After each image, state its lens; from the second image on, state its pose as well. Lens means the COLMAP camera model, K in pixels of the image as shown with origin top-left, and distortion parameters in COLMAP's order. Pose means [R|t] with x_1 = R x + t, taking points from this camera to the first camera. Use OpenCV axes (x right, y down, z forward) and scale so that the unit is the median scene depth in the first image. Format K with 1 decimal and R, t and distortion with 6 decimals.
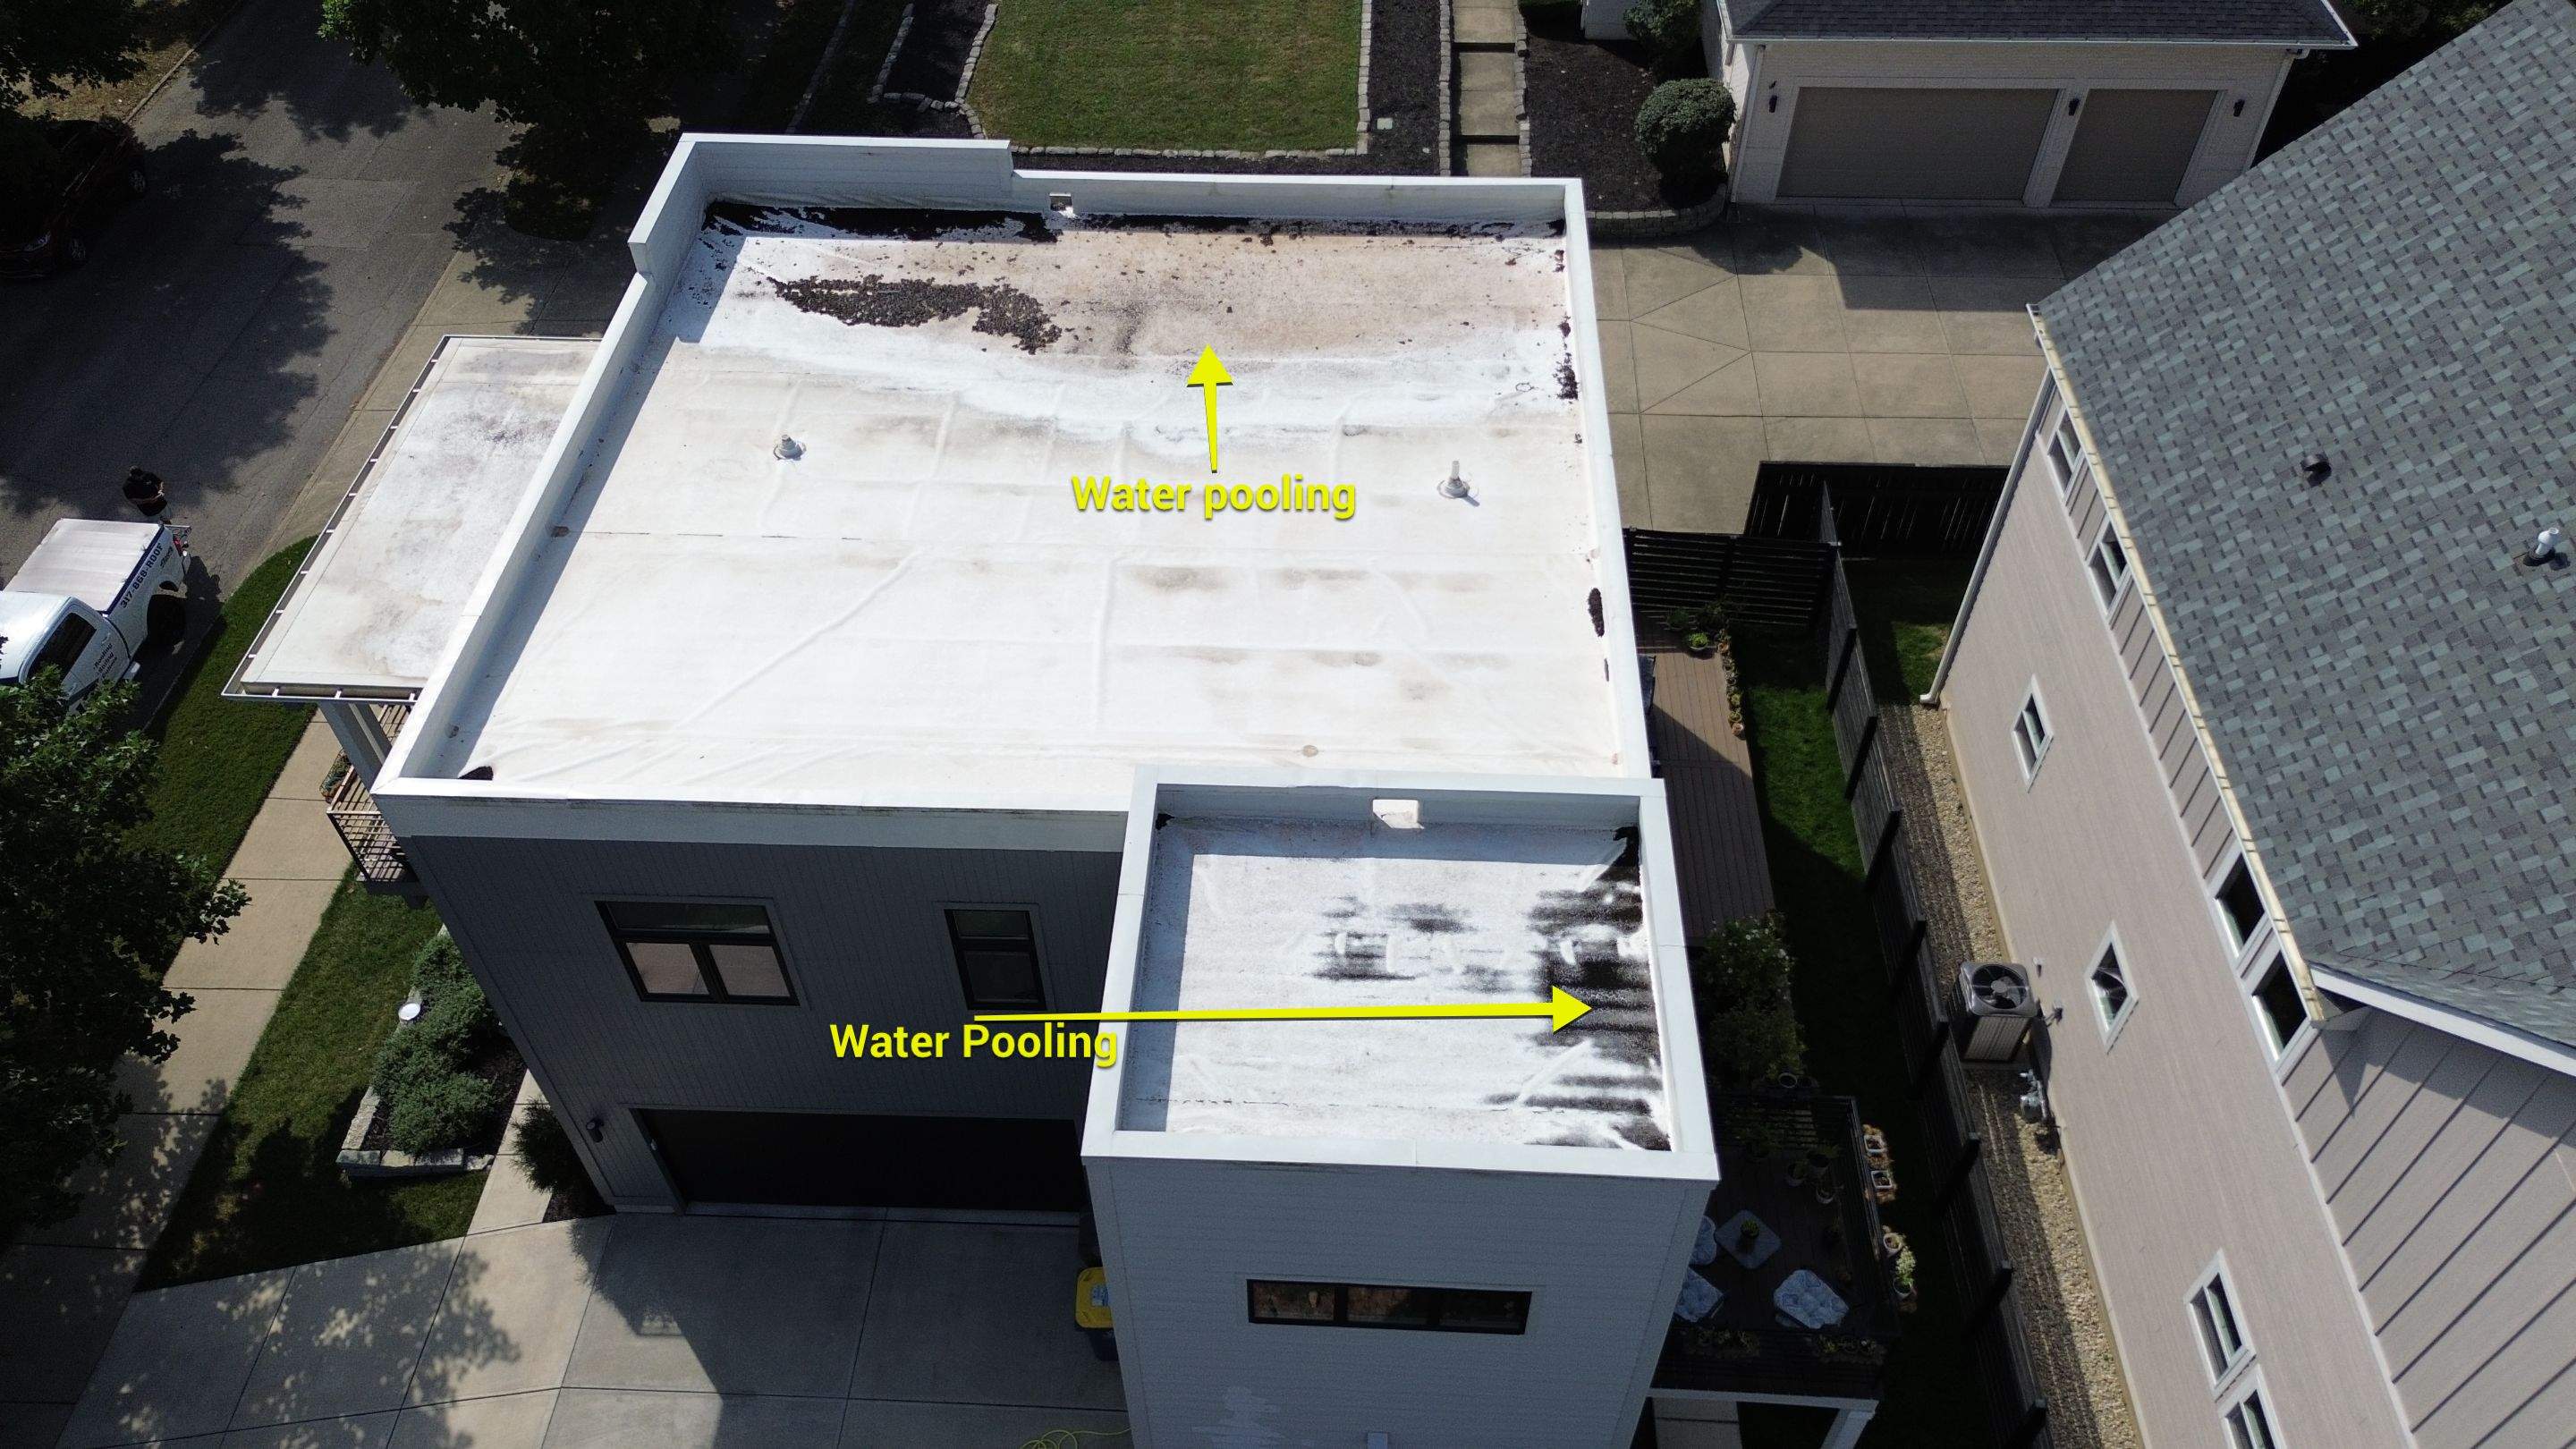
lens RADIAL K [[1806.1, 0, 1297.0], [0, 1806.1, 732.7], [0, 0, 1]] dist [0.079517, -0.084193]
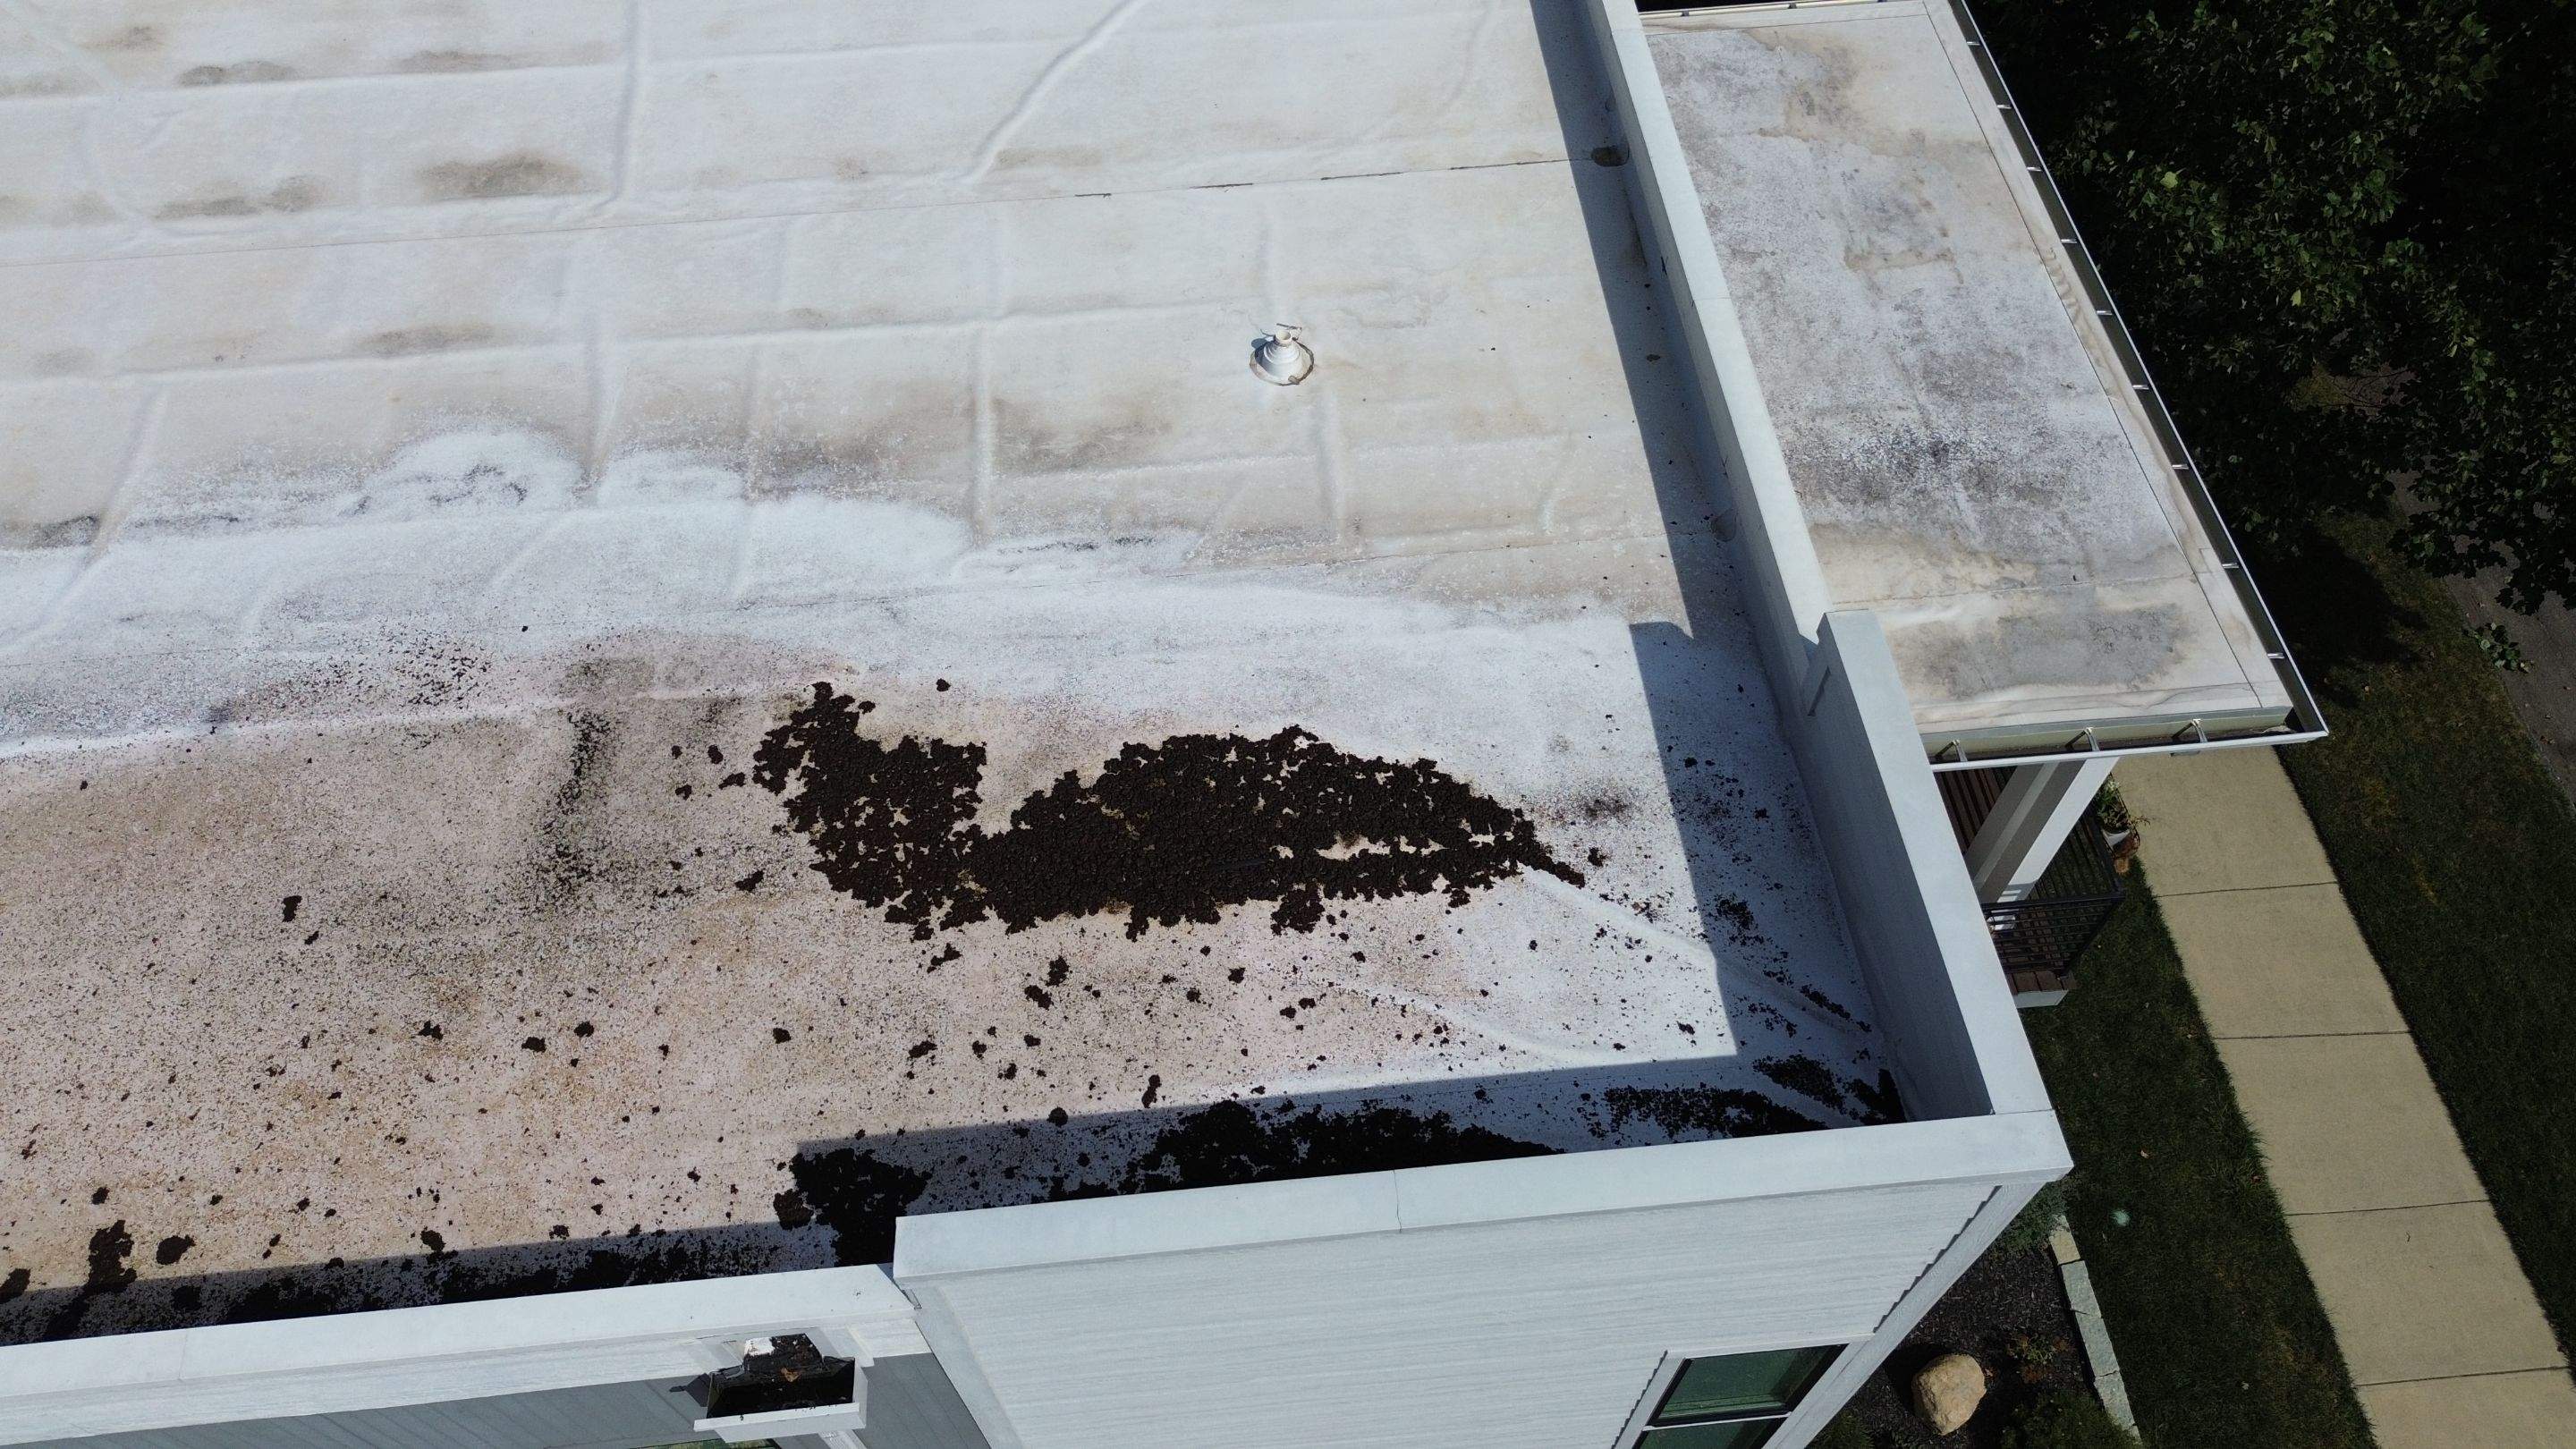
lens RADIAL K [[1813.1, 0, 1287.5], [0, 1813.1, 730.9], [0, 0, 1]] dist [0.074103, -0.077083]
pose [[-0.991378, 0.116936, -0.059127, -0.244360], [-0.083540, -0.216401, 0.972724, -0.674494], [0.100951, 0.969276, 0.224304, 1.009739]]
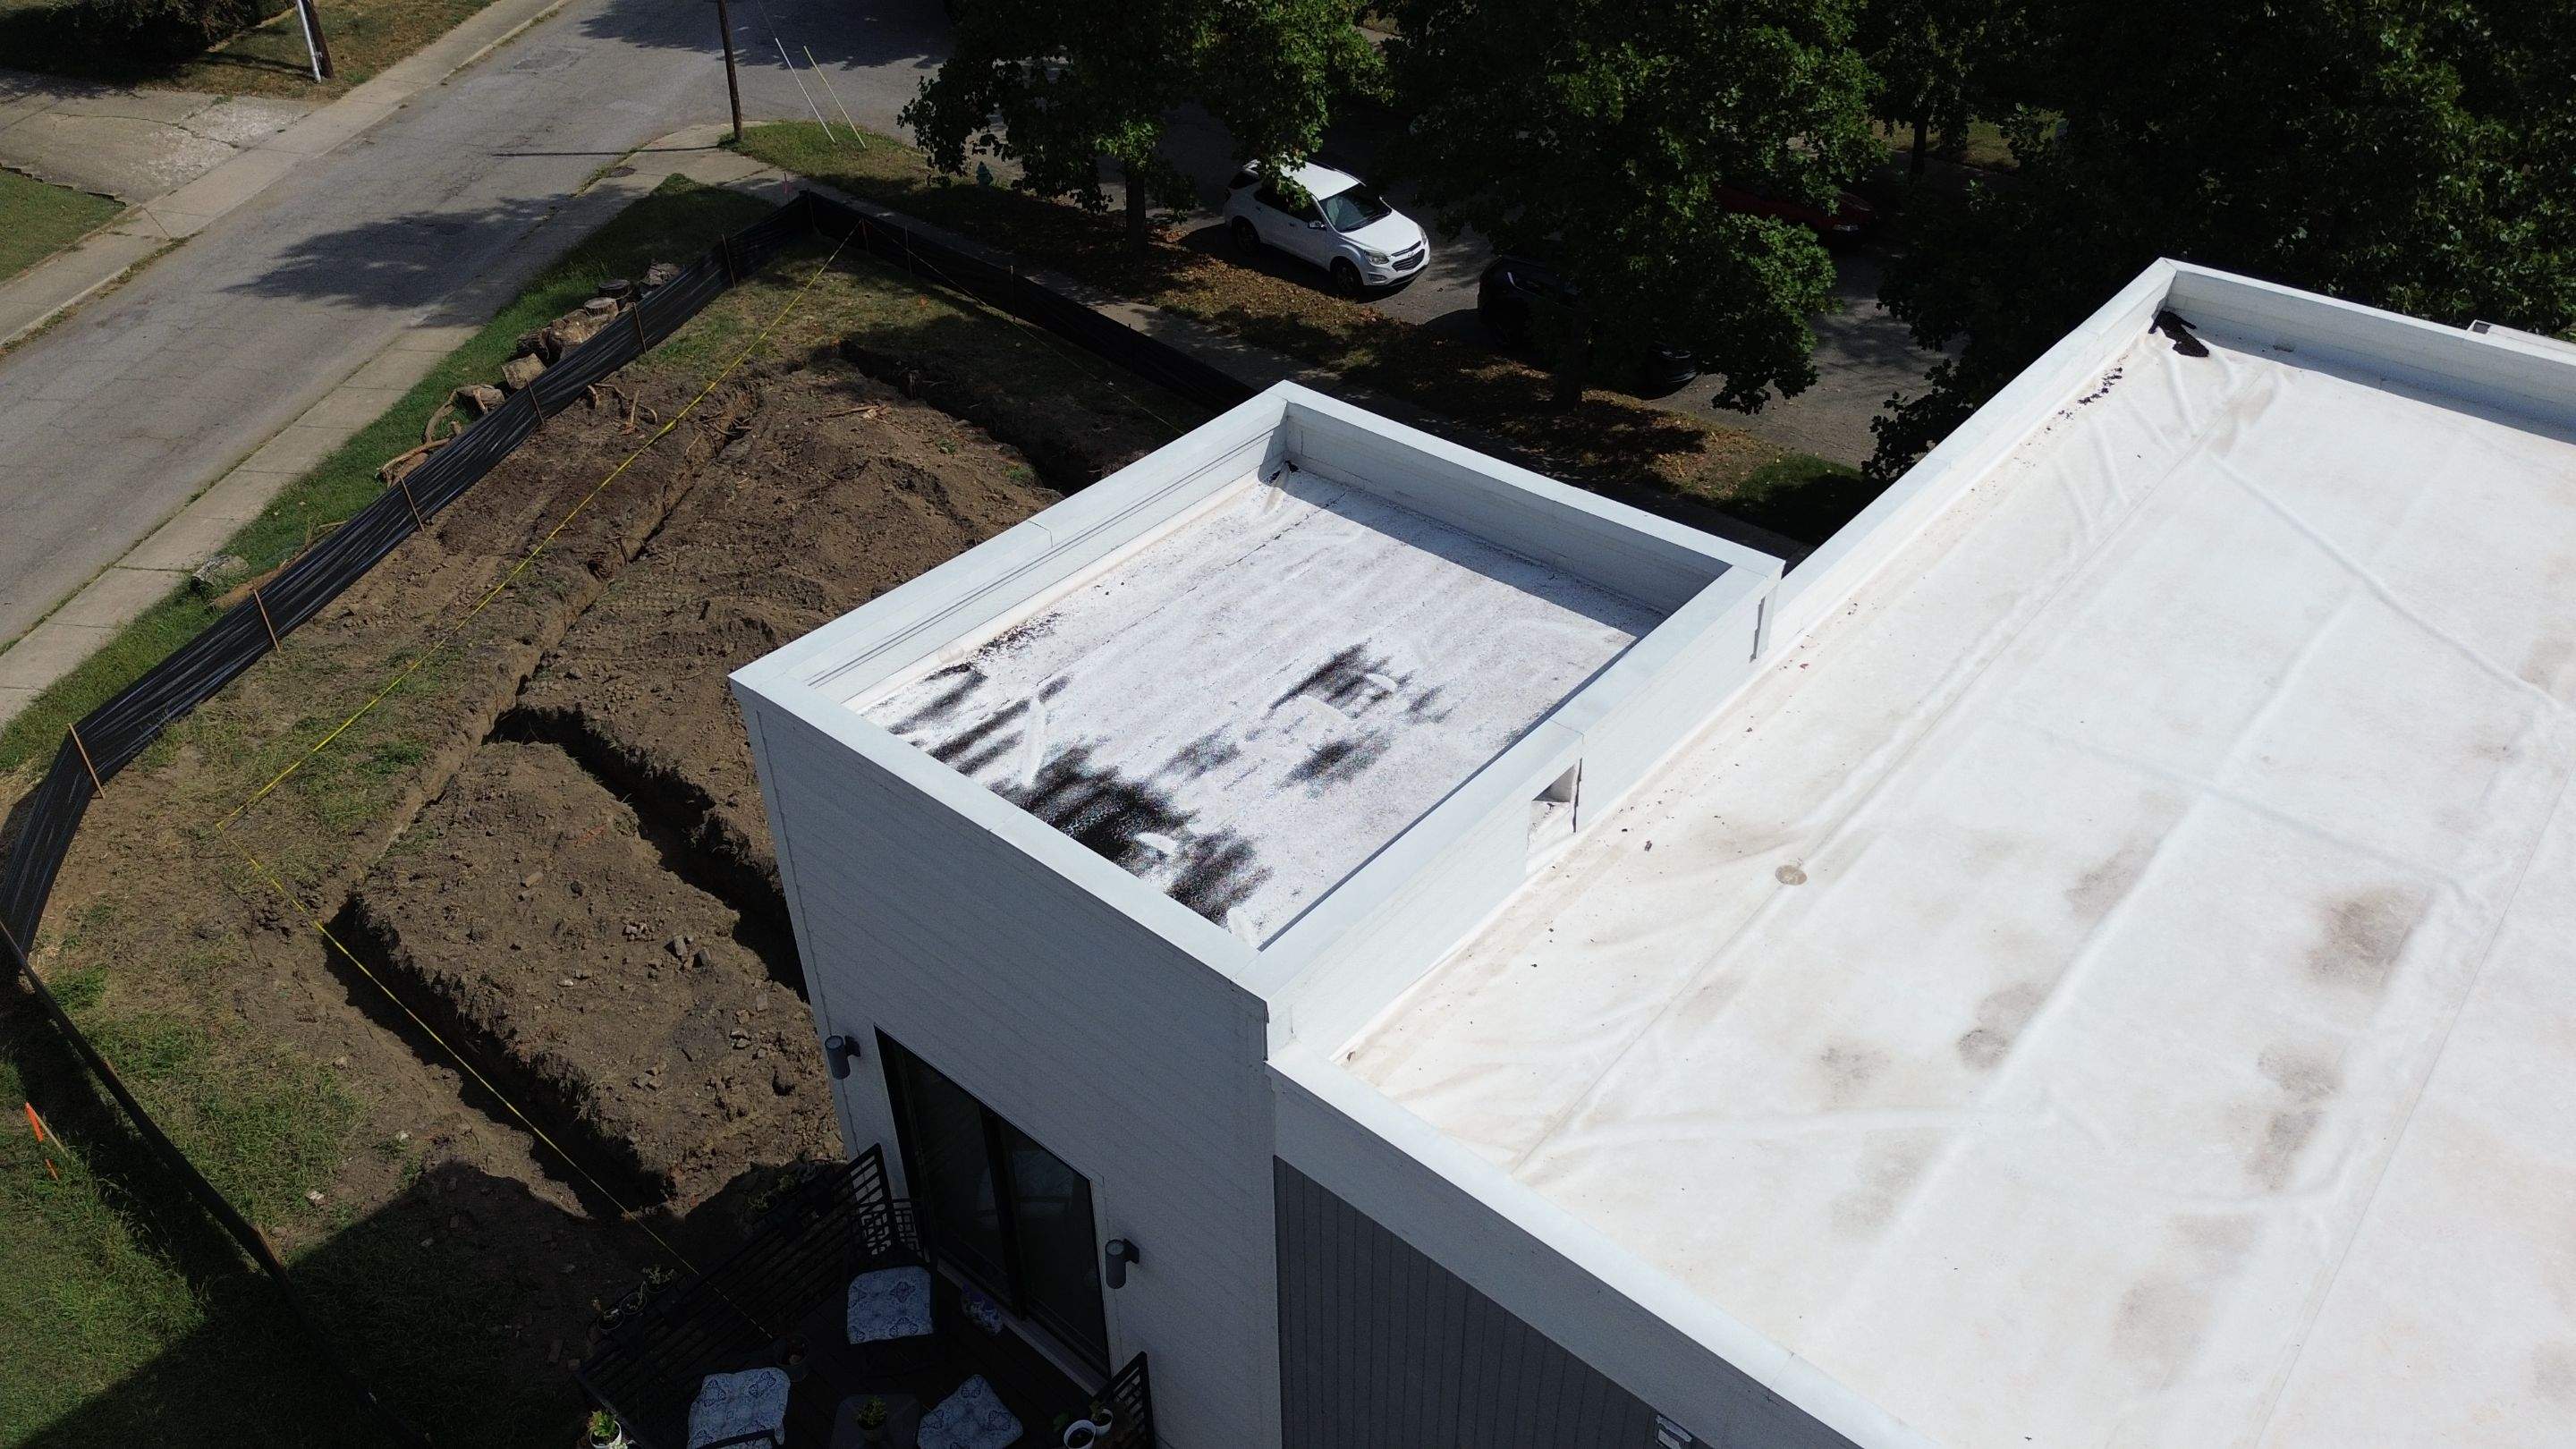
lens RADIAL K [[1823.0, 0, 1274.0], [0, 1823.0, 710.7], [0, 0, 1]] dist [0.078485, -0.089149]
pose [[-0.620609, 0.478539, -0.621164, 0.377646], [-0.560687, 0.282962, 0.778179, -0.310104], [0.548155, 0.831224, 0.092702, 0.703885]]
